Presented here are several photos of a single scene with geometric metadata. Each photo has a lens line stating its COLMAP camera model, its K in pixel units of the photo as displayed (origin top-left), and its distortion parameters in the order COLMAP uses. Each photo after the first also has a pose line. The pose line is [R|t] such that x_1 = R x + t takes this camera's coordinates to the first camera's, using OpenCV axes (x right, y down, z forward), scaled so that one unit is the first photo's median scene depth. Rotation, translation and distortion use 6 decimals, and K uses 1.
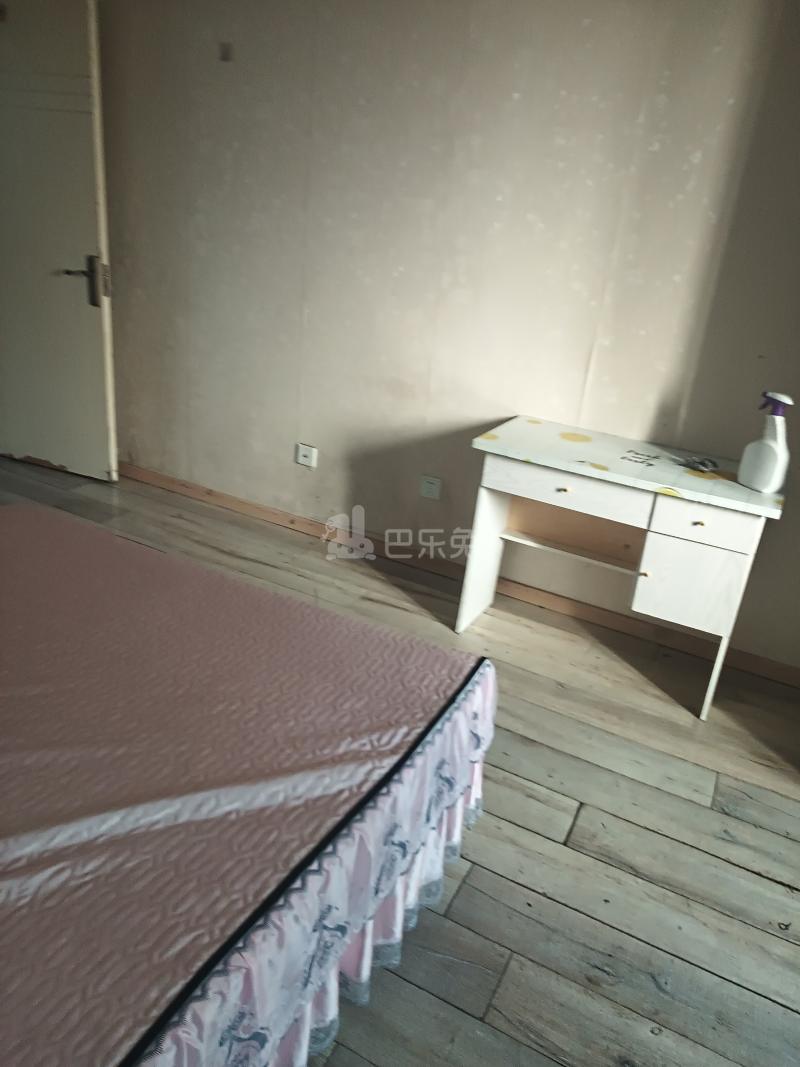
lens RADIAL K [[800.6, 0, 400.2], [0, 800.6, 533.4], [0, 0, 1]] dist [0.074837, -0.072516]
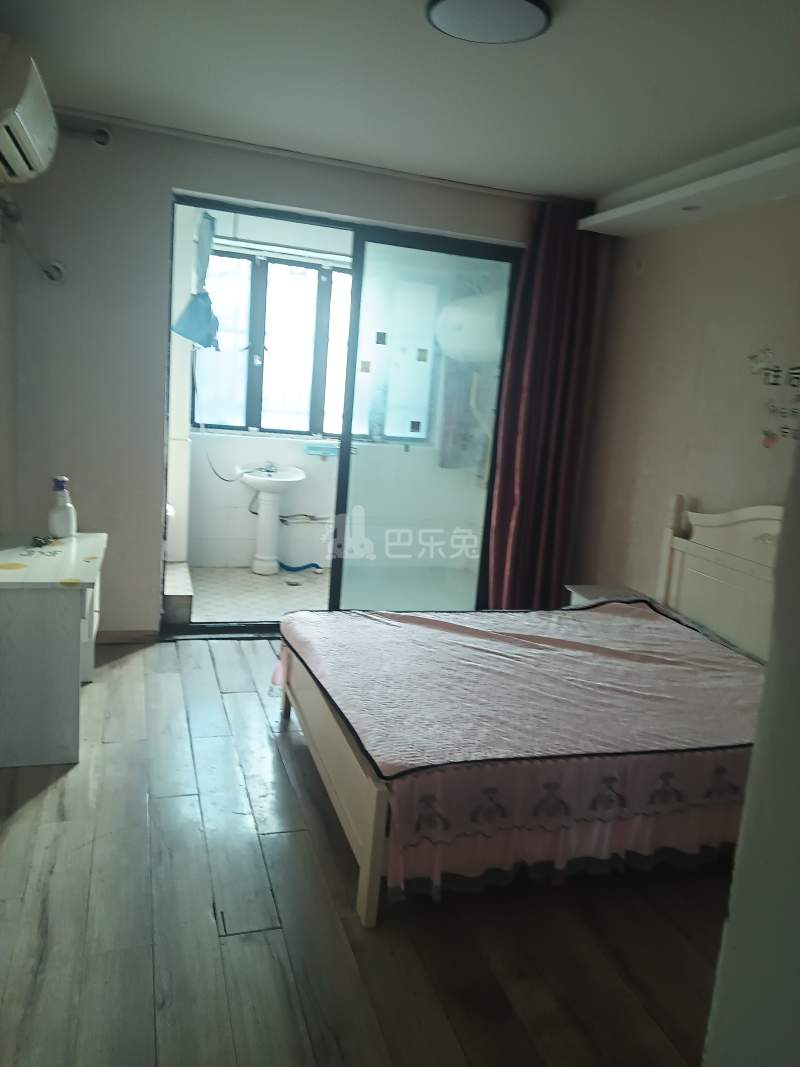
lens RADIAL K [[800.6, 0, 395.7], [0, 800.6, 536.2], [0, 0, 1]] dist [0.074837, -0.072516]
pose [[-0.708944, -0.272122, 0.650652, -0.783068], [0.137693, 0.851405, 0.506113, -0.572494], [-0.691693, 0.448396, -0.566129, 1.083871]]
